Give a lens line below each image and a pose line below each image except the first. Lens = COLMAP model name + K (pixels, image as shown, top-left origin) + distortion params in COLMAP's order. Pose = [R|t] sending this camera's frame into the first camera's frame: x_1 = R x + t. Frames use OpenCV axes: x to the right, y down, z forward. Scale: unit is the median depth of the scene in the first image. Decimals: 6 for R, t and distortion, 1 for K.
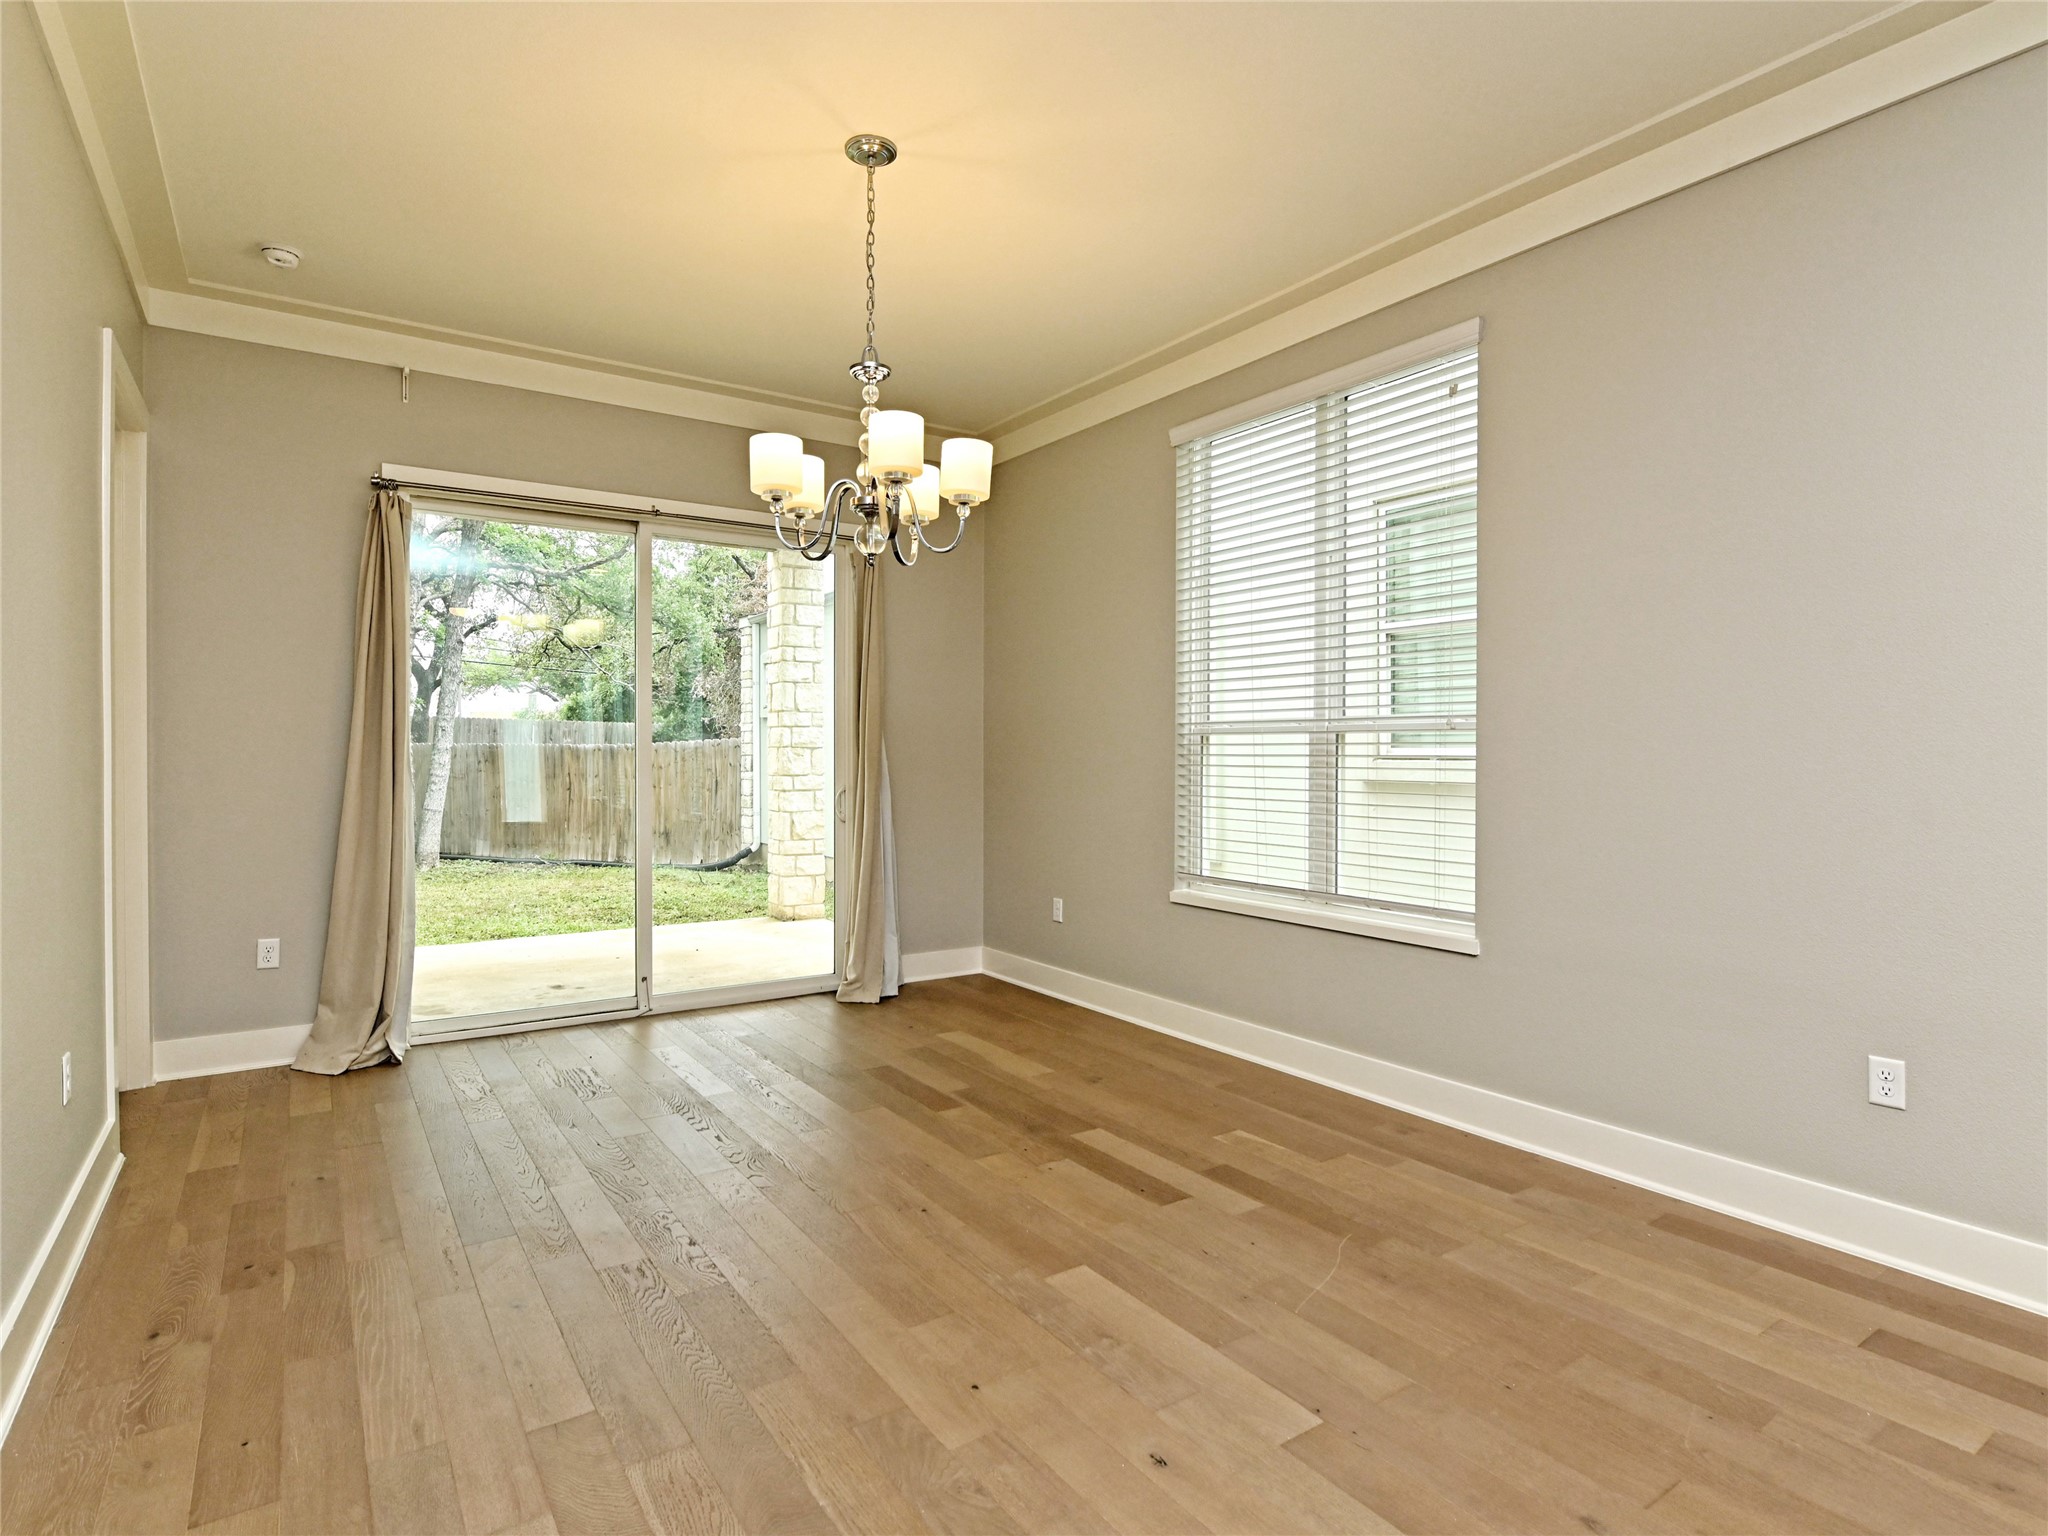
lens RADIAL K [[1061.9, 0, 1013.5], [0, 1061.9, 762.1], [0, 0, 1]] dist [-0.013335, 0.001148]
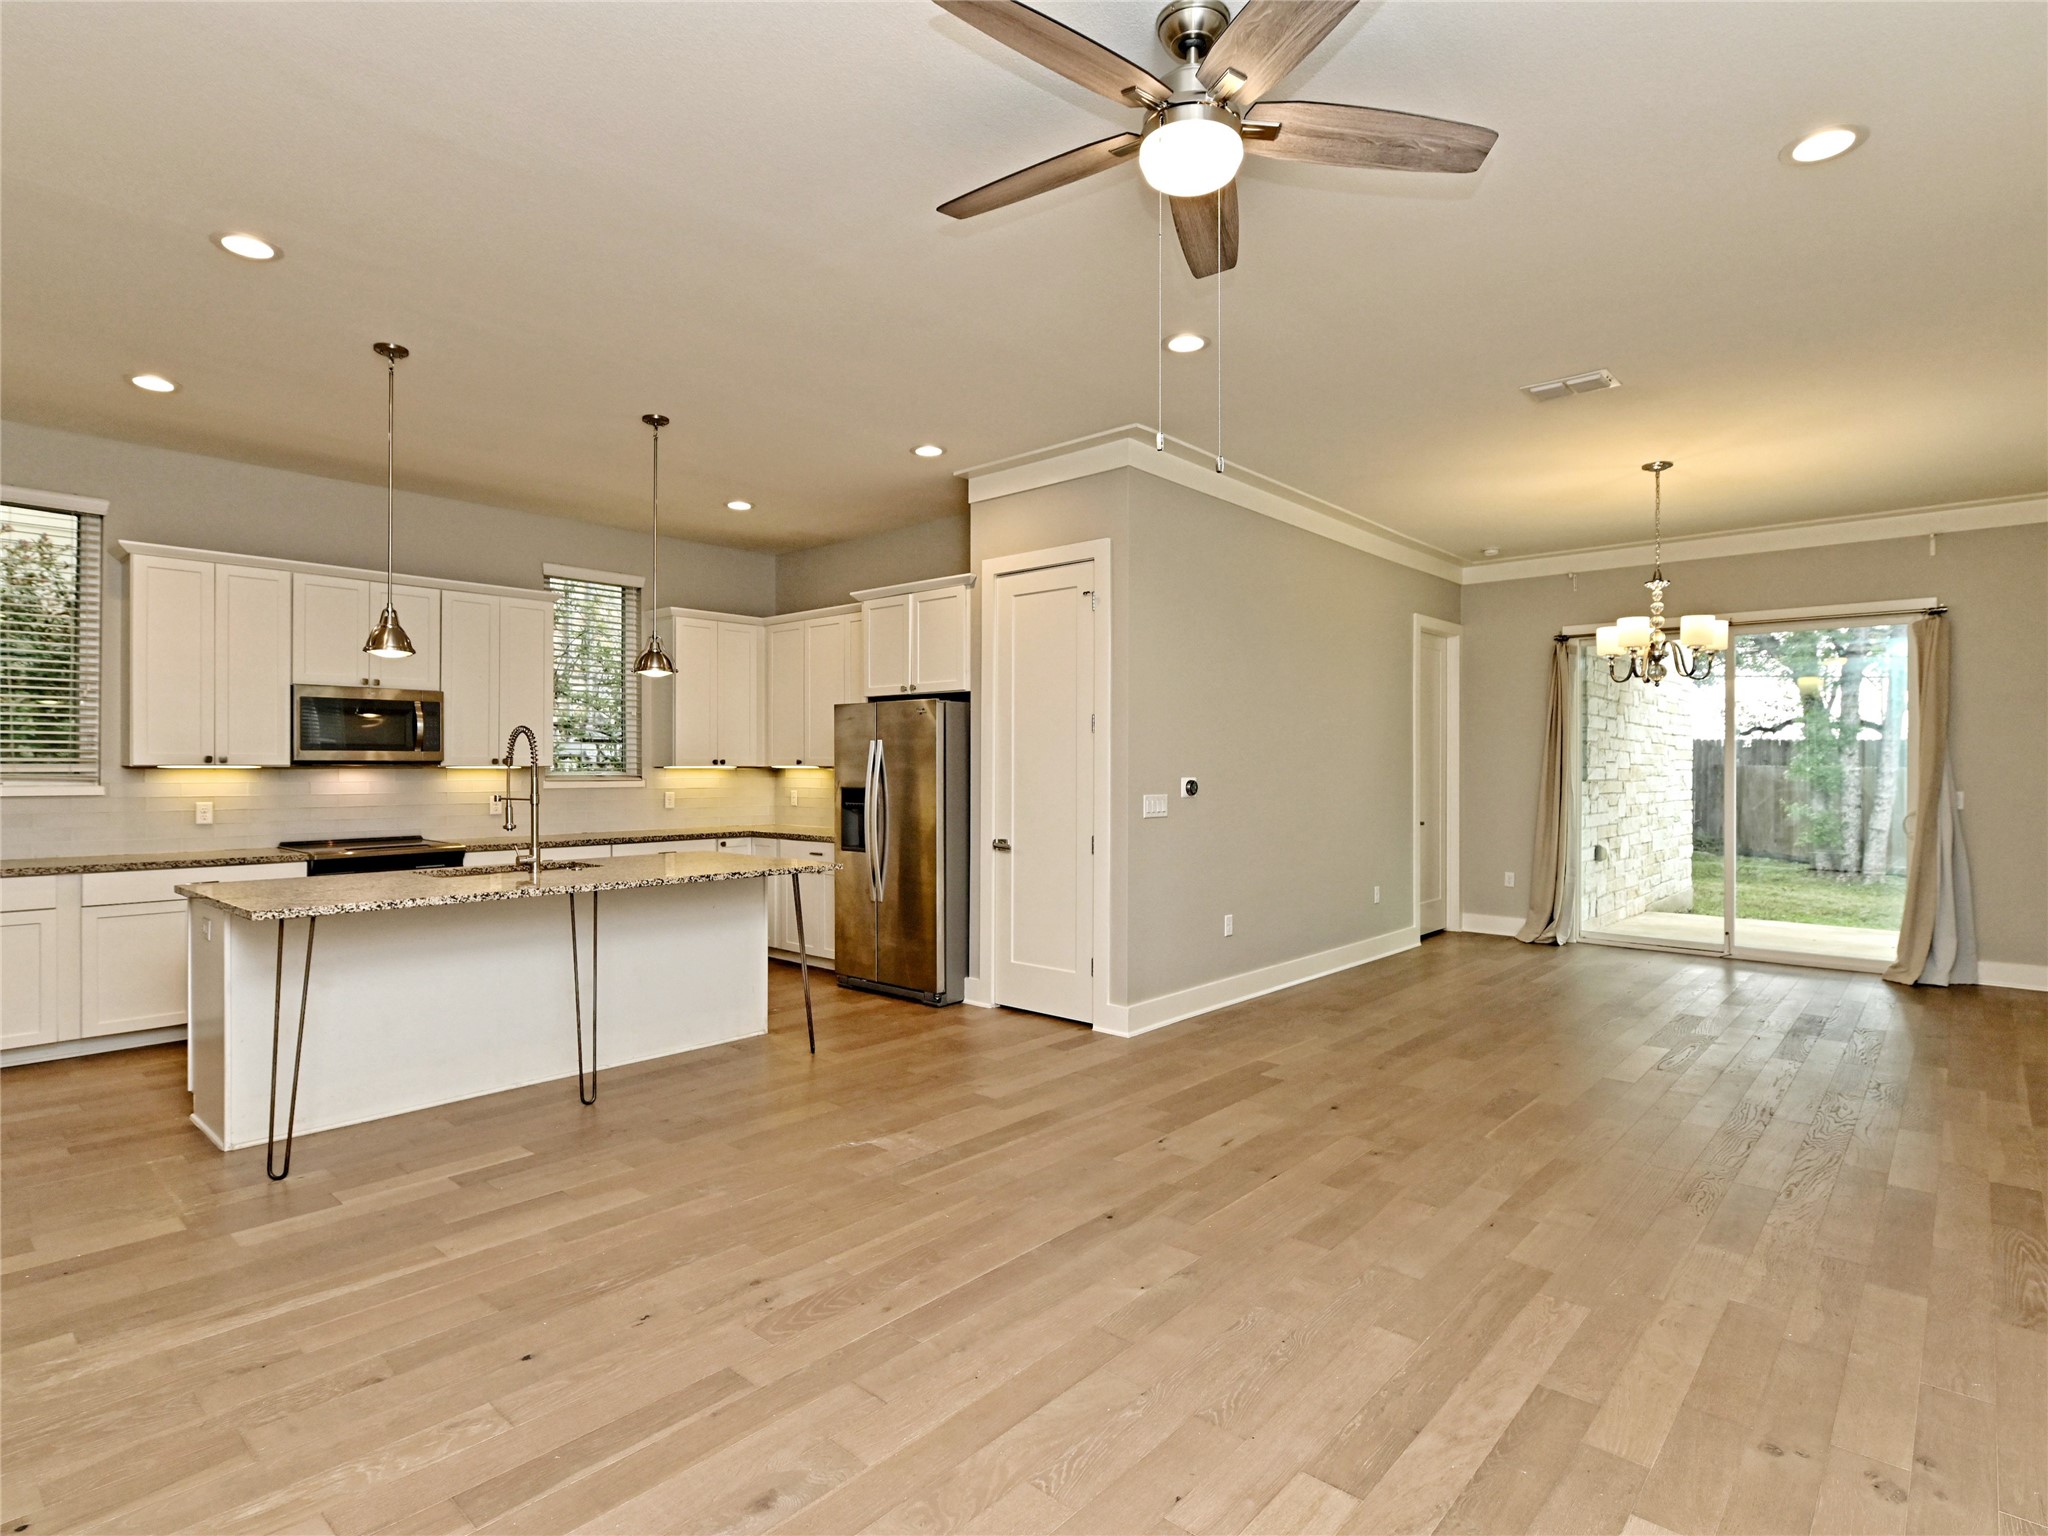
lens RADIAL K [[1061.9, 0, 1017.2], [0, 1061.9, 768.8], [0, 0, 1]] dist [-0.013335, 0.001148]
pose [[0.240847, -0.000546, -0.970563, 0.792326], [-0.010613, 0.999939, -0.003196, -0.011512], [0.970505, 0.011070, 0.240826, -0.310352]]
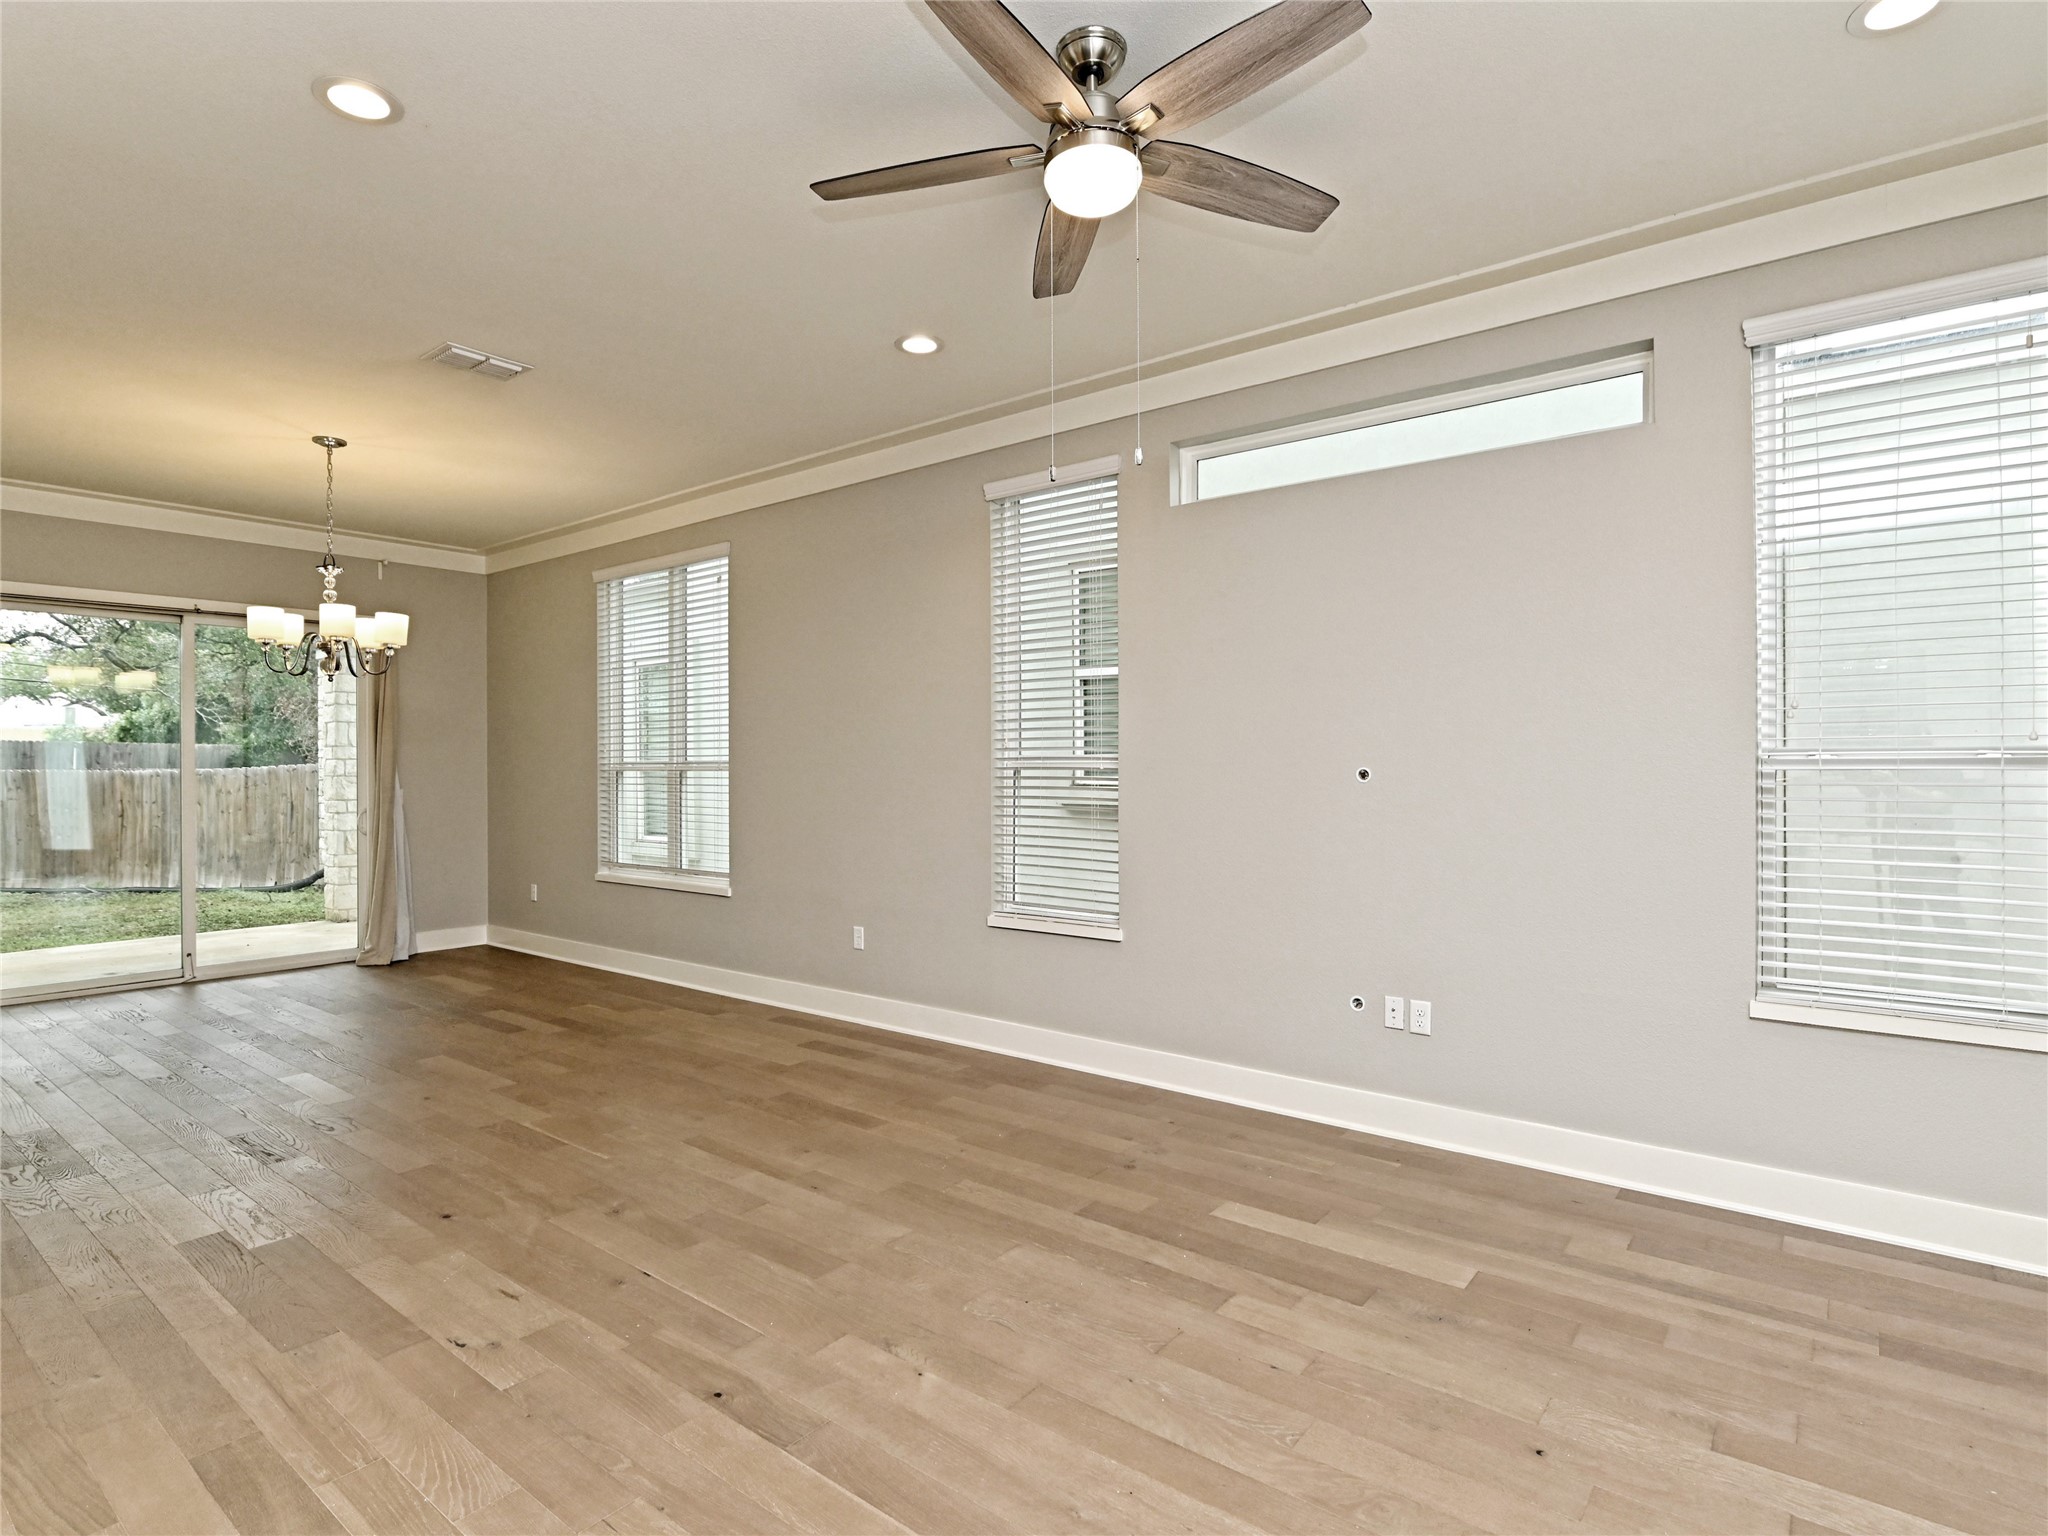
lens RADIAL K [[1061.9, 0, 1022.3], [0, 1061.9, 766.9], [0, 0, 1]] dist [-0.013335, 0.001148]
pose [[0.952026, -0.006447, 0.305949, 0.231764], [0.009456, 0.999920, -0.008355, -0.011184], [-0.305871, 0.010848, 0.952011, -0.553291]]
